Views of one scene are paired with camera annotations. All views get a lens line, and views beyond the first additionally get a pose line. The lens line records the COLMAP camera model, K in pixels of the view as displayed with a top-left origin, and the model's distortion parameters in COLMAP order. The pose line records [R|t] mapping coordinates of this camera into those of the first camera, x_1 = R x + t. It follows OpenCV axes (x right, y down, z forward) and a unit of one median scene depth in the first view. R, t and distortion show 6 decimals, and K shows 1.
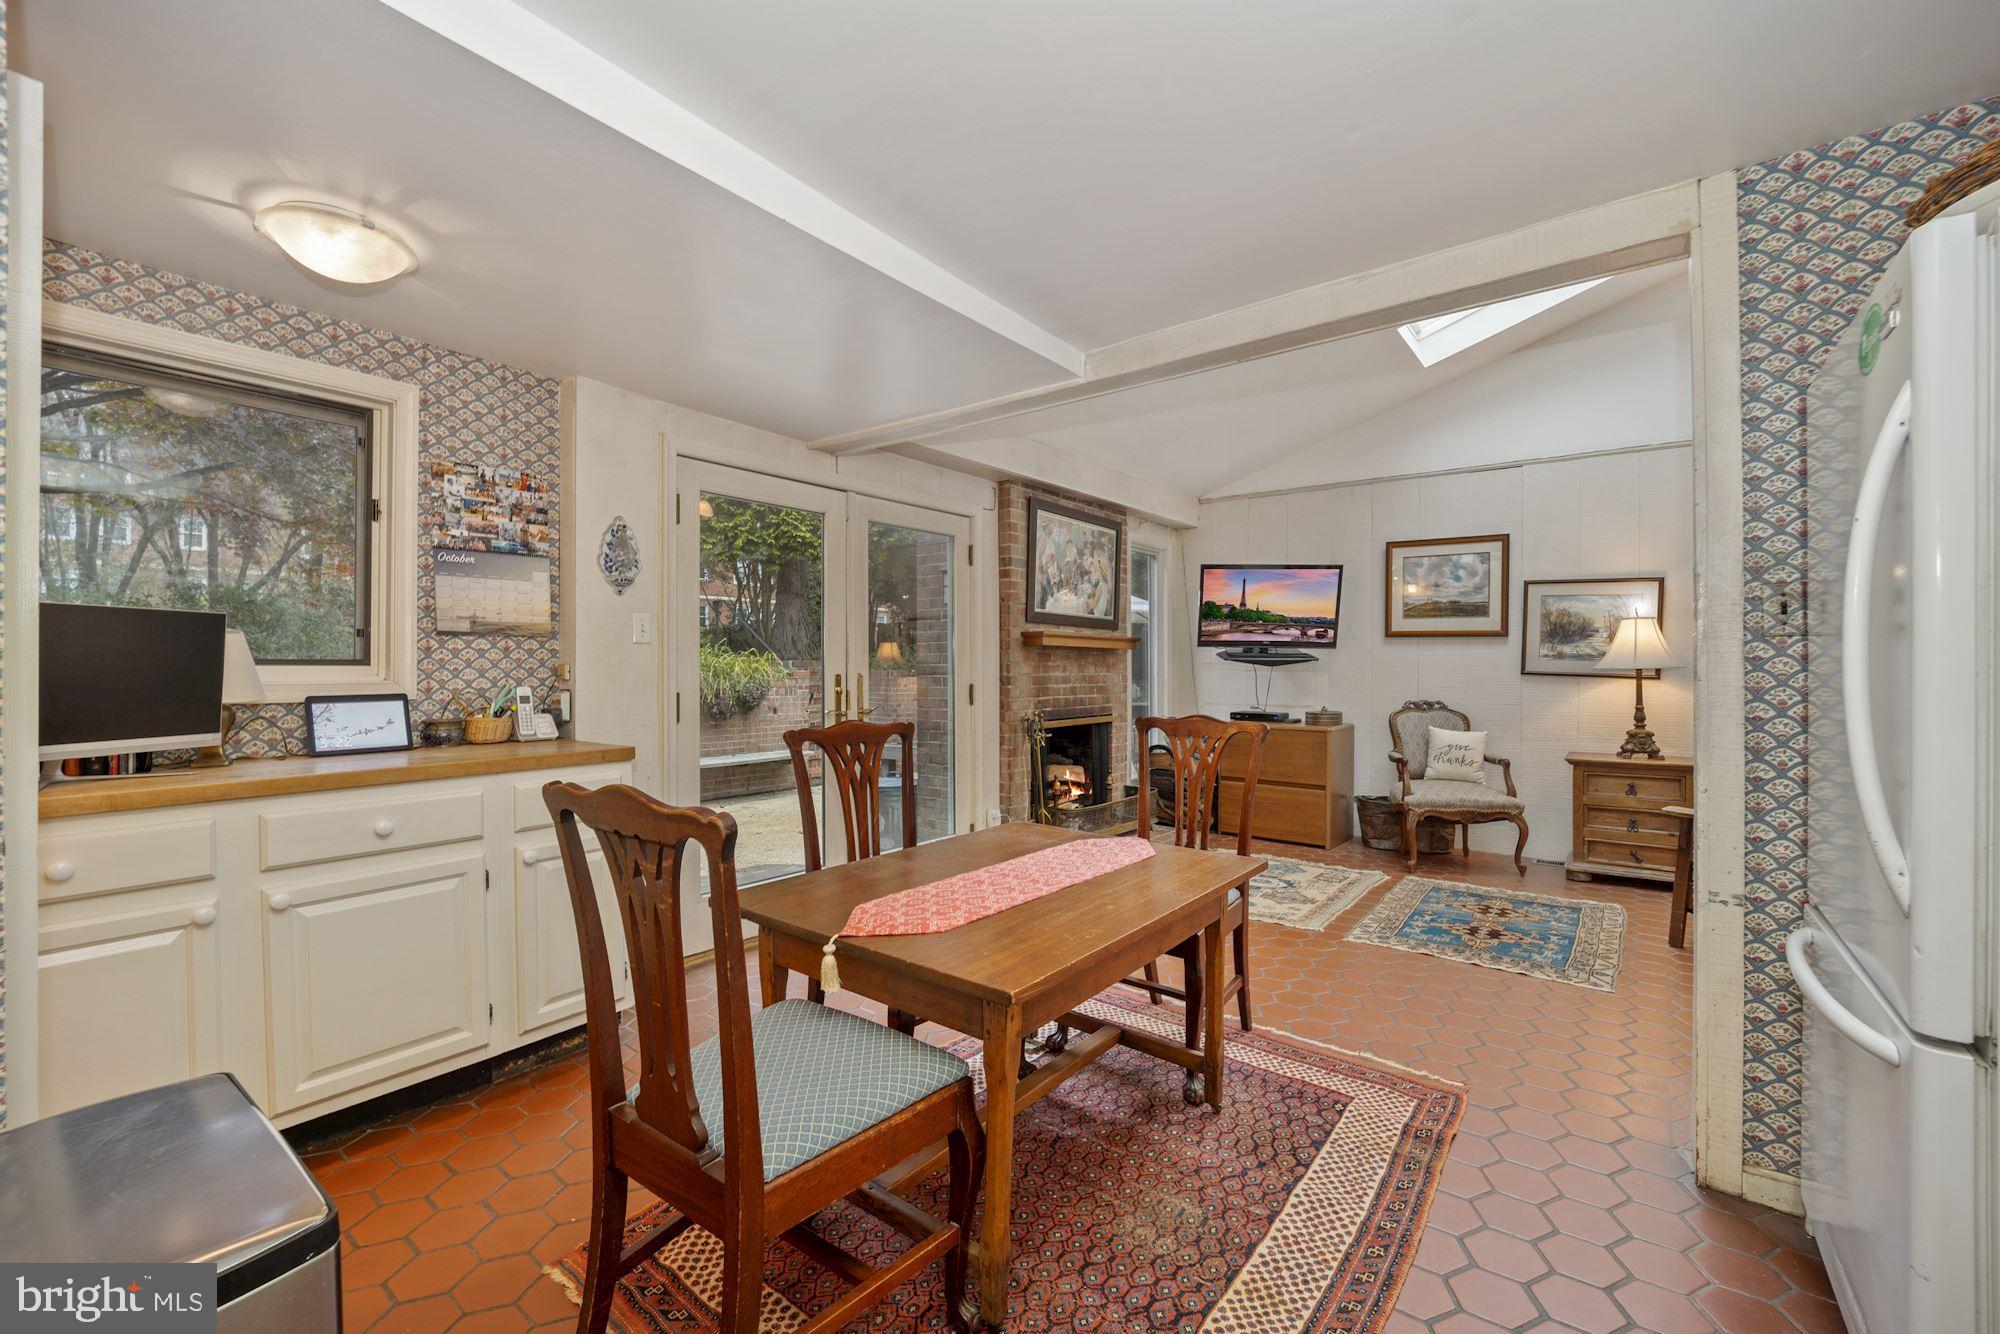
lens RADIAL K [[824.3, 0, 986.5], [0, 824.3, 664.3], [0, 0, 1]] dist [-0.014085, 0.000070]
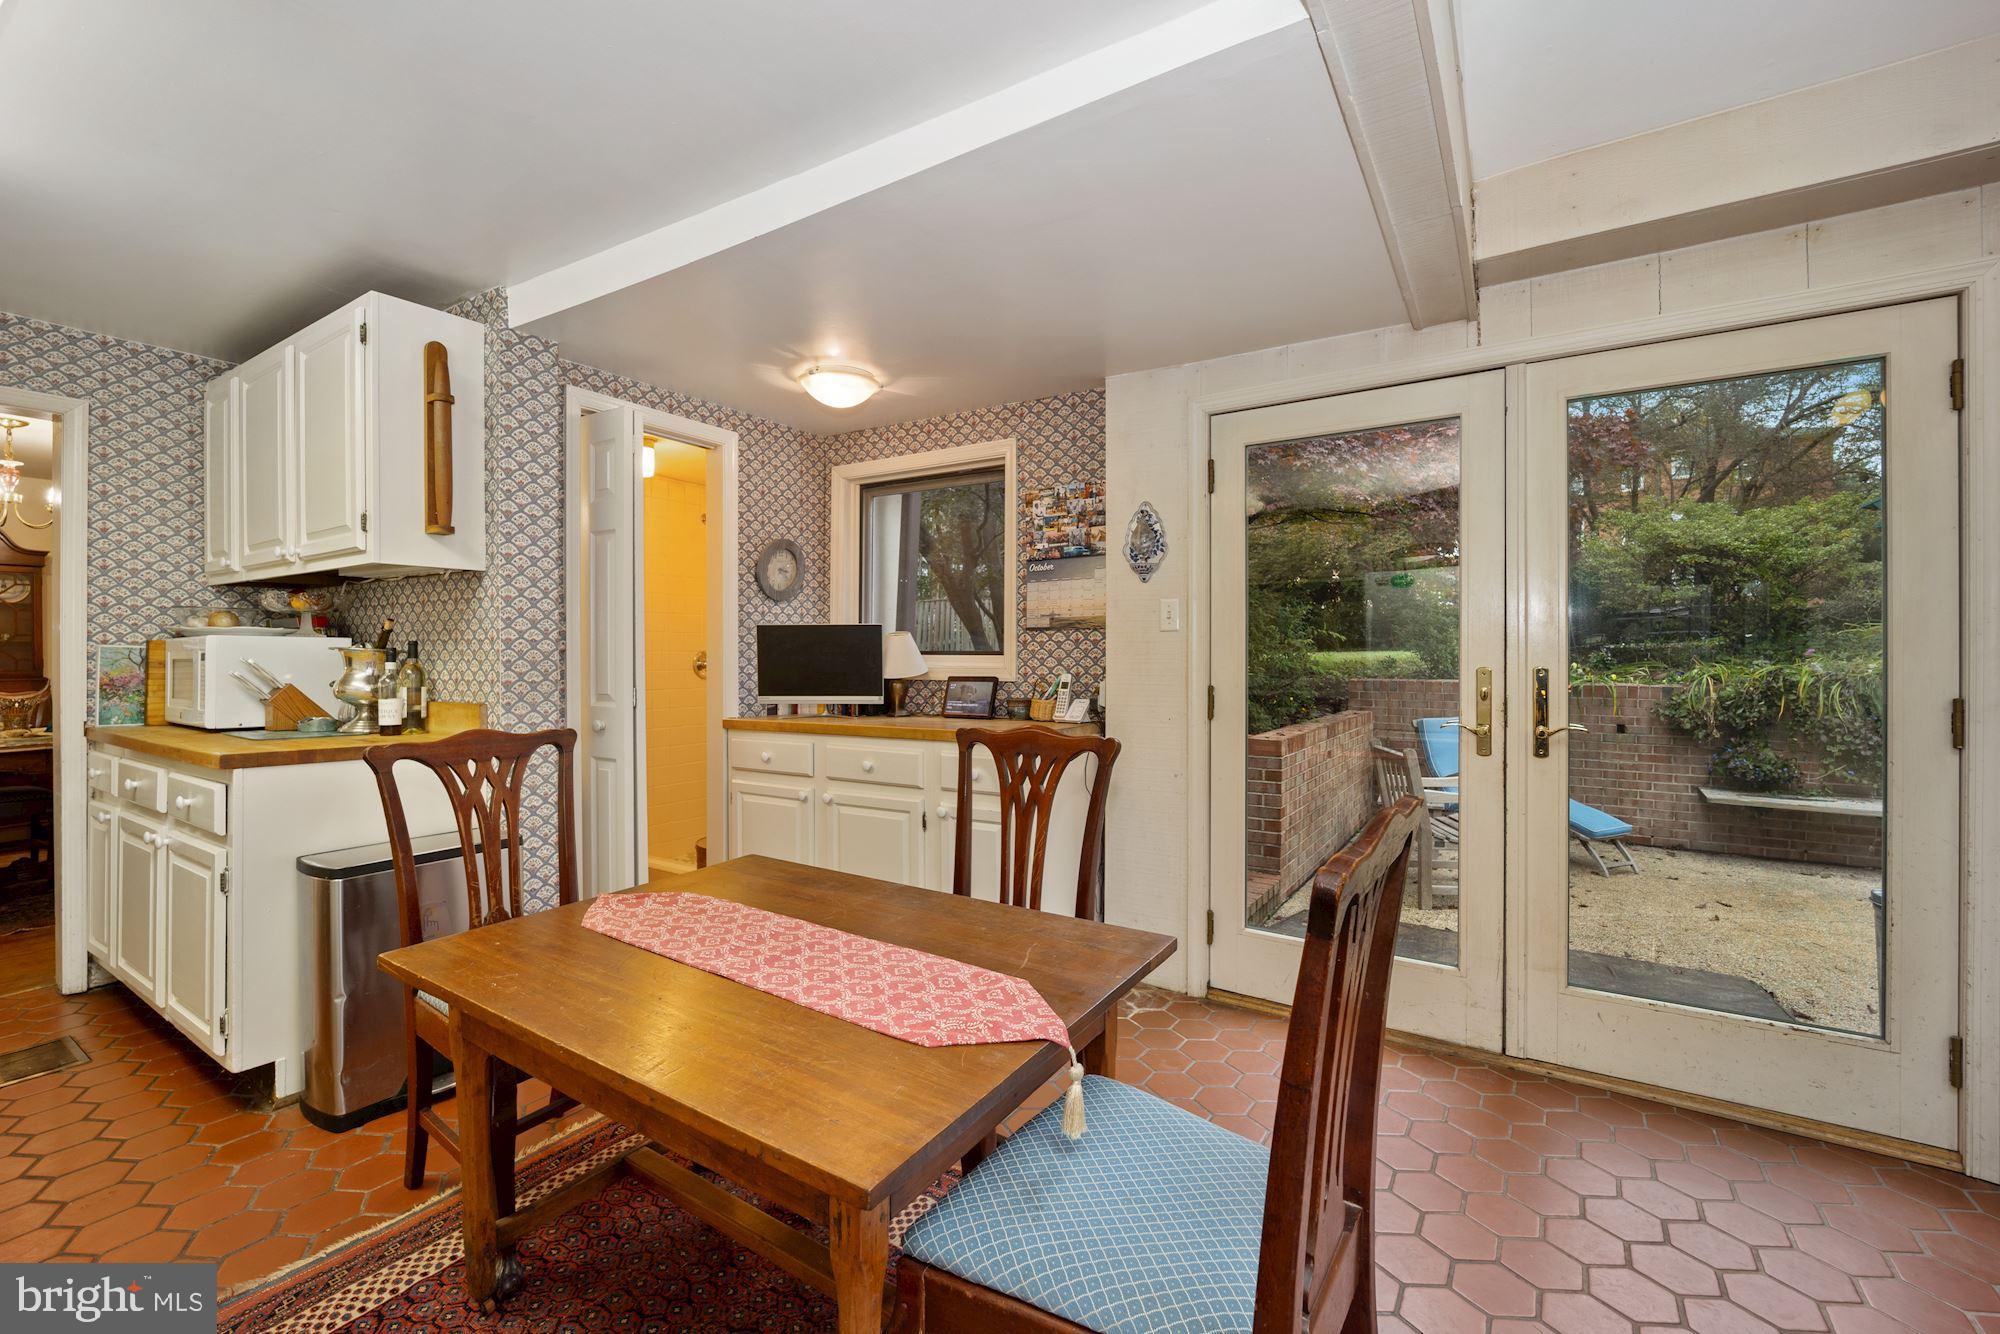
lens RADIAL K [[824.3, 0, 1005.3], [0, 824.3, 655.7], [0, 0, 1]] dist [-0.014085, 0.000070]
pose [[0.091318, 0.001933, -0.995820, 0.390792], [0.004748, 0.999986, 0.002377, -0.000532], [0.995810, -0.004946, 0.091307, 0.568639]]
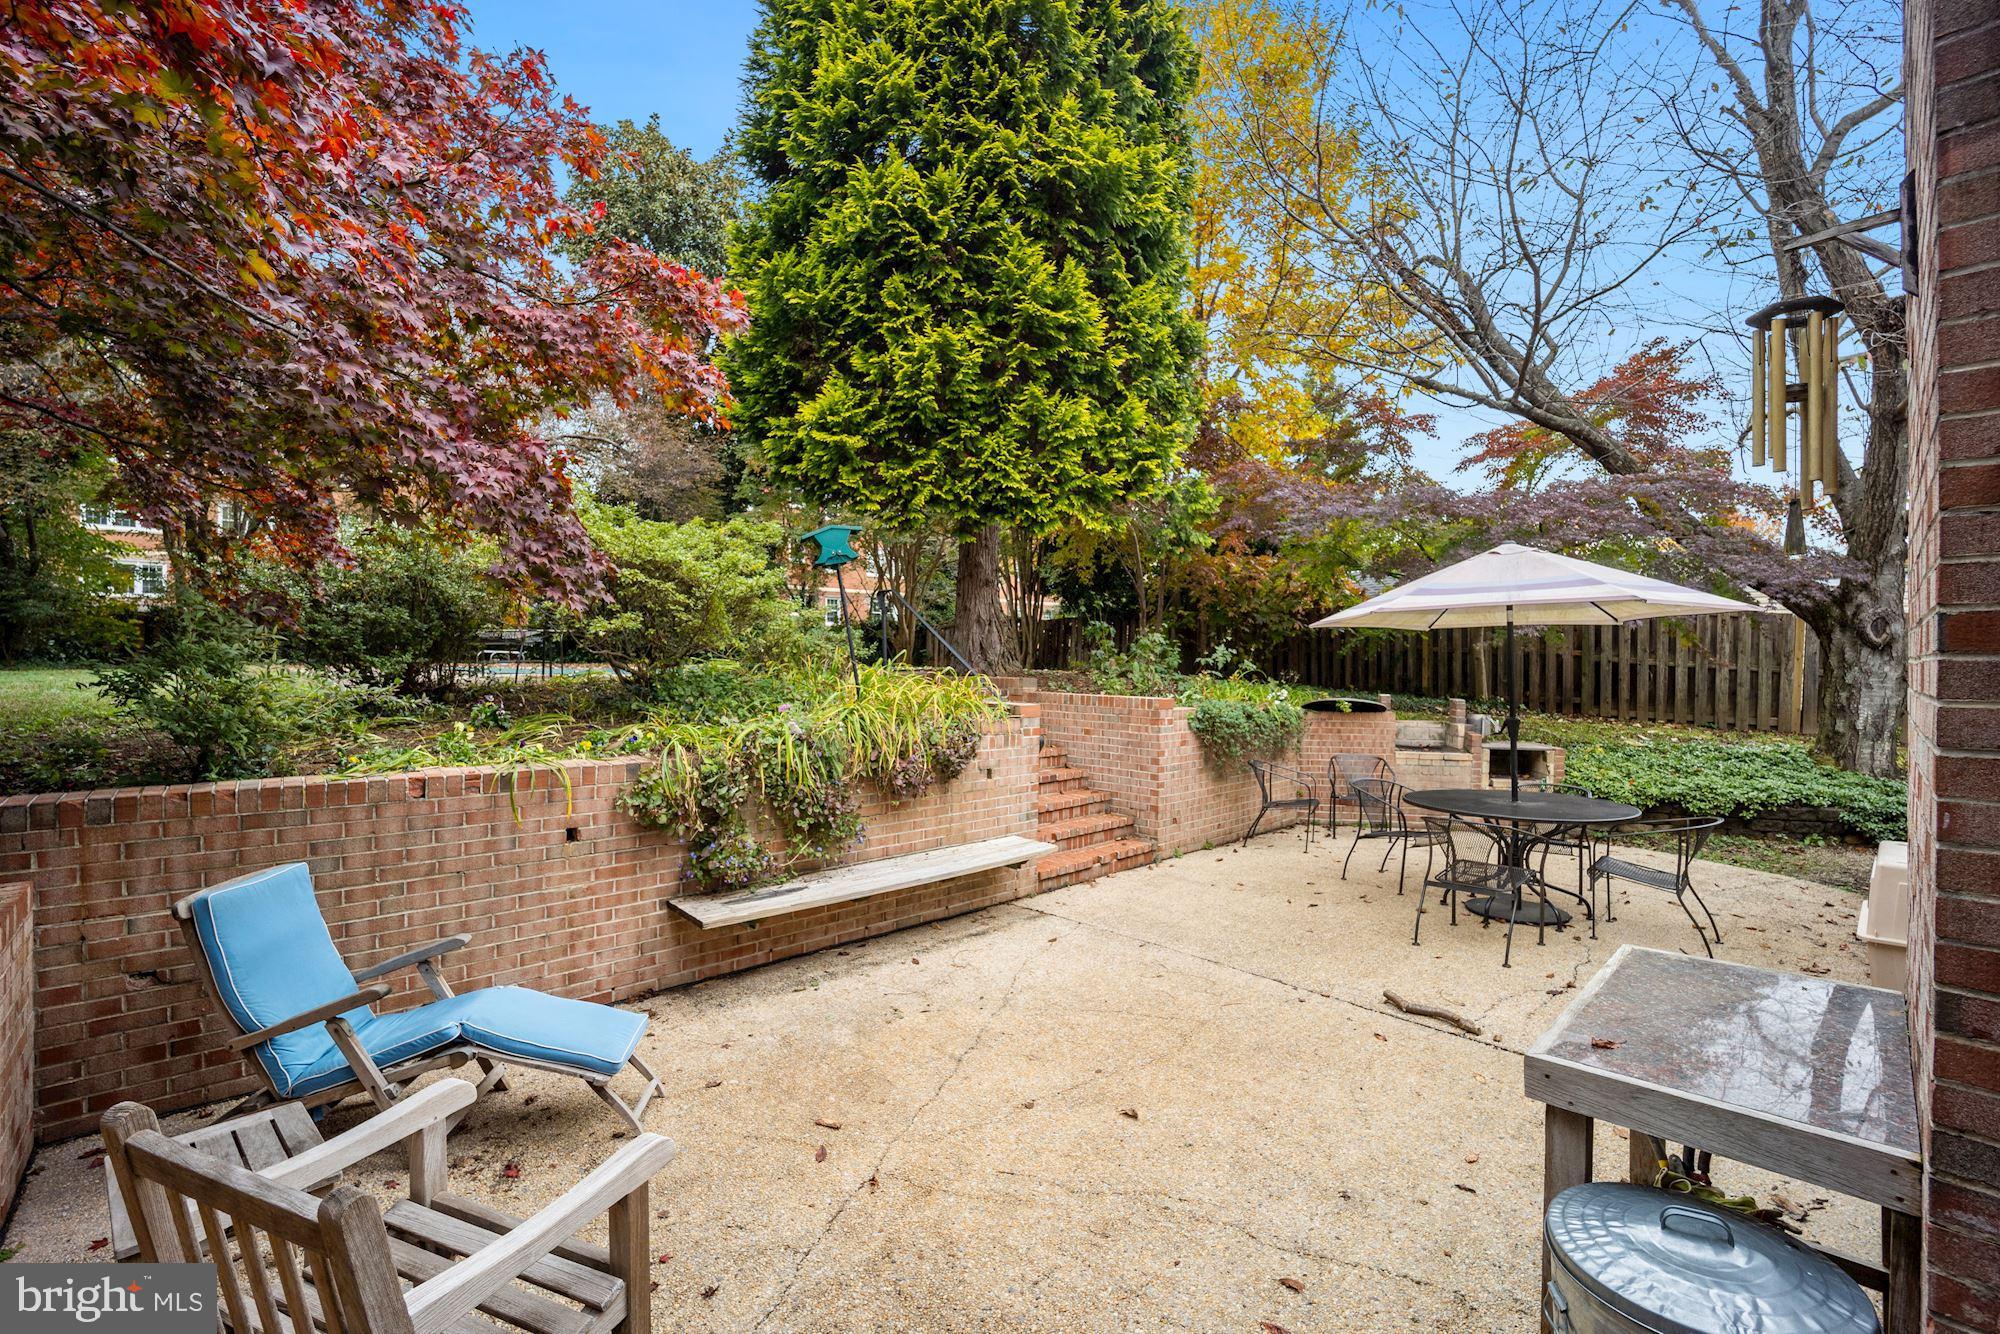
lens RADIAL K [[824.3, 0, 970.2], [0, 824.3, 658.4], [0, 0, 1]] dist [-0.014085, 0.000070]
pose [[0.989198, 0.001418, -0.146580, -0.437055], [-0.001289, 0.999999, 0.000973, -0.066791], [0.146581, -0.000774, 0.989198, 0.969635]]
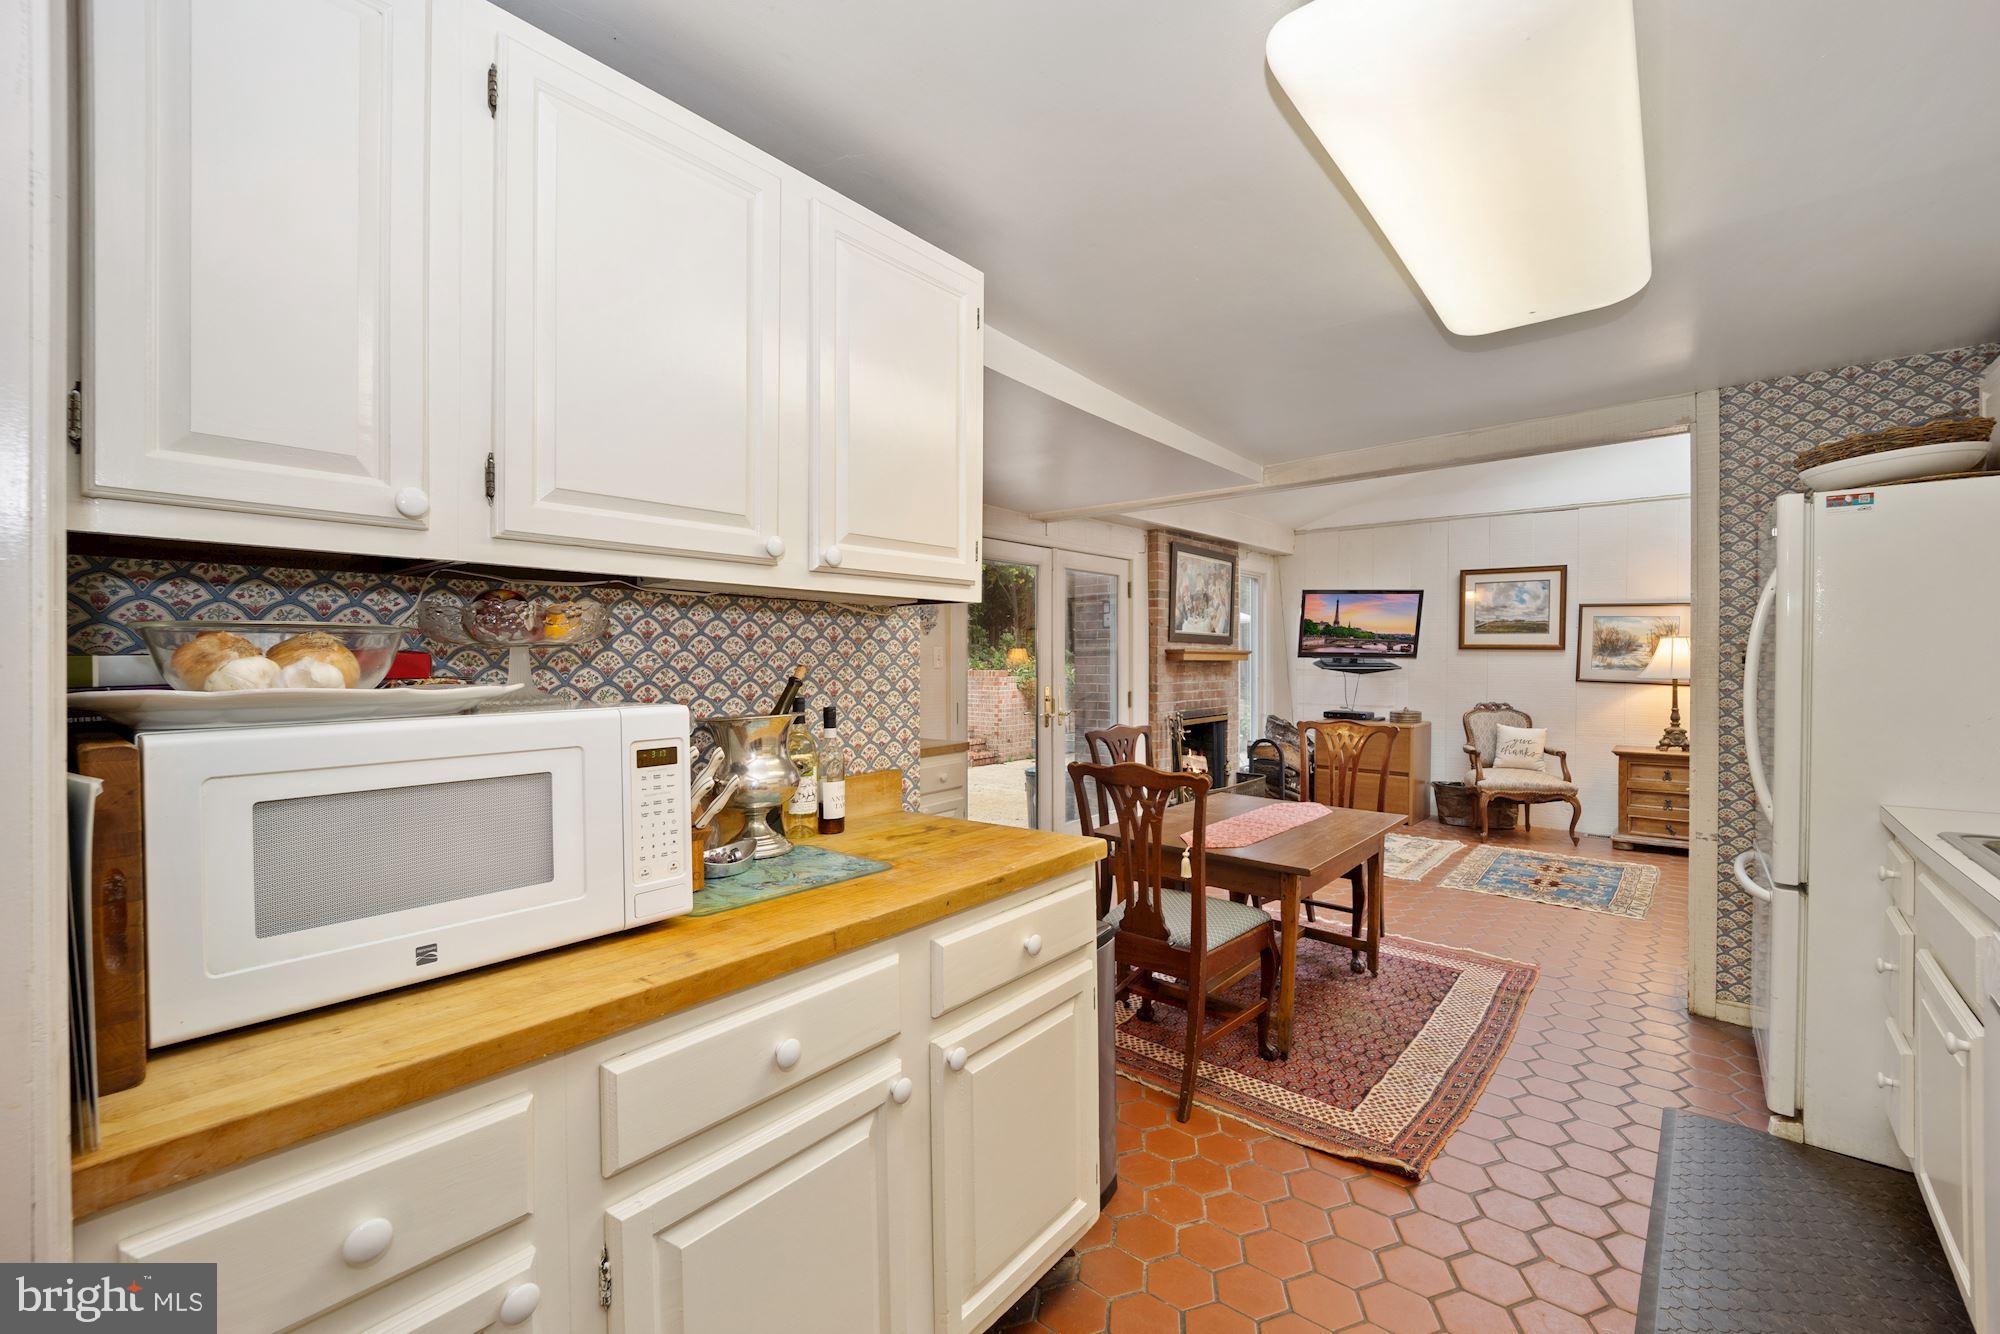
lens RADIAL K [[824.3, 0, 976.9], [0, 824.3, 669.7], [0, 0, 1]] dist [-0.014085, 0.000070]
pose [[0.998631, -0.003279, -0.052212, -0.217608], [0.004185, 0.999843, 0.017242, -0.037998], [0.052148, -0.017437, 0.998487, -0.326945]]
